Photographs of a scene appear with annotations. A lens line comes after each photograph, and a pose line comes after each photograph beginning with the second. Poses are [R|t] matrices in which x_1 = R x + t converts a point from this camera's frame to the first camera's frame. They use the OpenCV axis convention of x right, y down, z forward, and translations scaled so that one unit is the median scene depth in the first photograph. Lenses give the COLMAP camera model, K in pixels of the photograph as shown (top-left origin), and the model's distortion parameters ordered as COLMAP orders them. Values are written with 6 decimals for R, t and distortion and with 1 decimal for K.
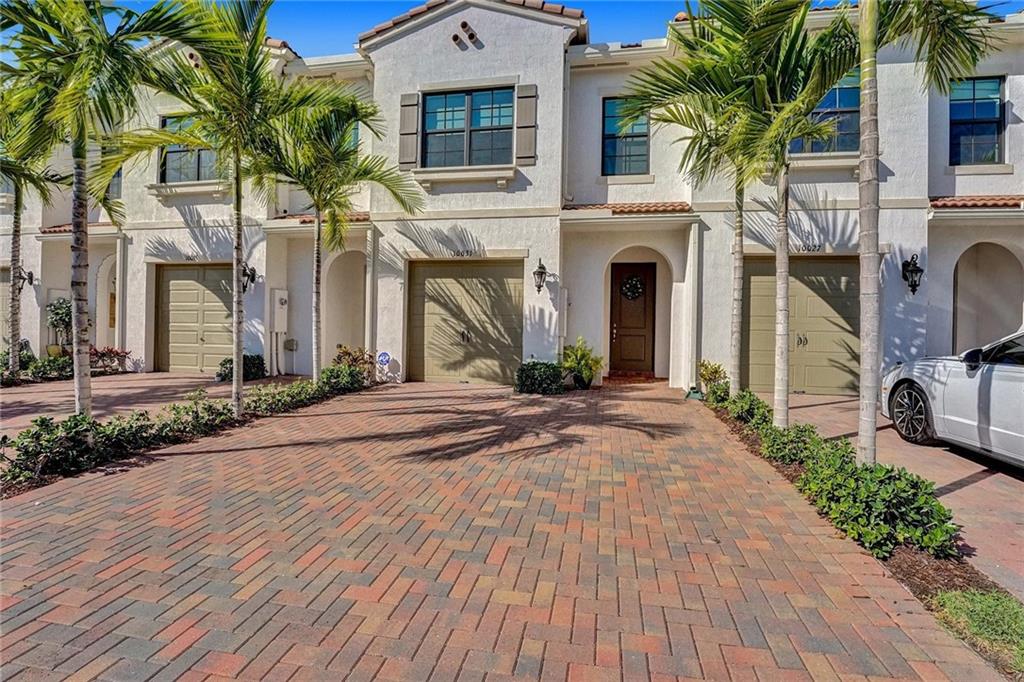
lens RADIAL K [[422.3, 0, 515.3], [0, 422.3, 339.2], [0, 0, 1]] dist [-0.025857, 0.000109]
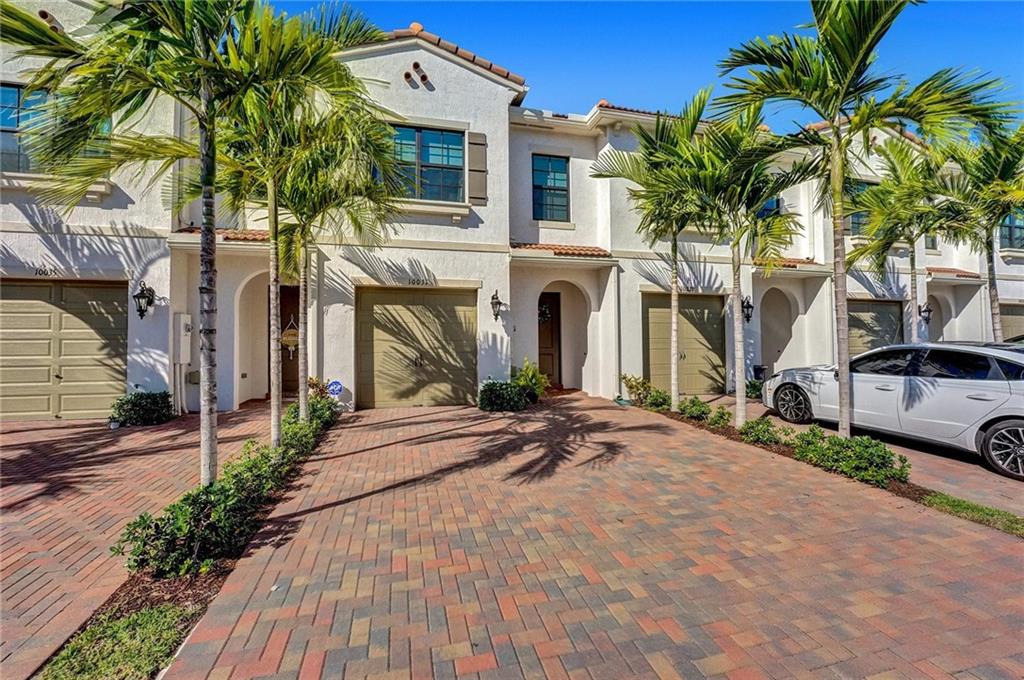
lens RADIAL K [[401.2, 0, 516.8], [0, 401.2, 342.9], [0, 0, 1]] dist [-0.025700, -0.000118]
pose [[0.925213, -0.019071, 0.378969, -0.278367], [0.029282, 0.999346, -0.021198, -0.025713], [-0.378317, 0.030710, 0.925167, -0.000003]]
